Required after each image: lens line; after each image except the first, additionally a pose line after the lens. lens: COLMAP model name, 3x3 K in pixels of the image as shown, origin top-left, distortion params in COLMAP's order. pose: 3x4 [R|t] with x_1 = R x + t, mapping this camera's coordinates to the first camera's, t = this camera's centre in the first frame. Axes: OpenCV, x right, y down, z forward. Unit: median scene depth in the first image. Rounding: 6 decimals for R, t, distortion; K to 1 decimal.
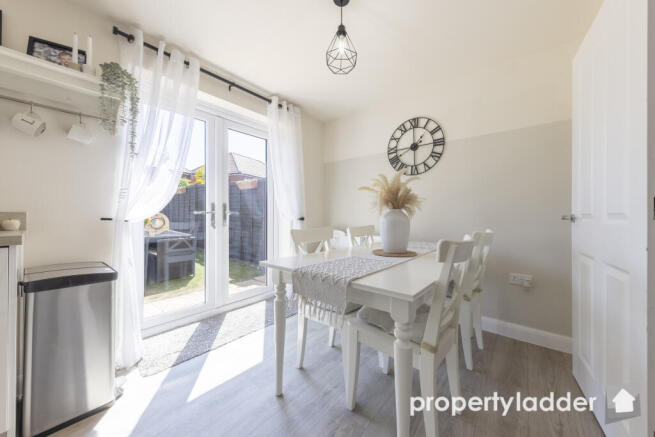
lens RADIAL K [[229.7, 0, 307.8], [0, 229.7, 215.3], [0, 0, 1]] dist [0.000770, 0.000039]
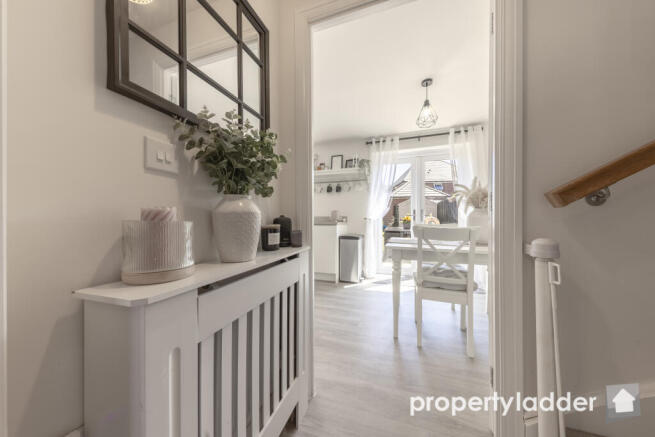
lens RADIAL K [[225.2, 0, 327.1], [0, 225.2, 220.0], [0, 0, 1]] dist [0.001099, -0.000134]
pose [[0.302457, 0.000512, -0.953163, 1.307199], [0.001762, 0.999998, 0.001096, 0.027905], [0.953161, -0.002011, 0.302455, -0.145318]]
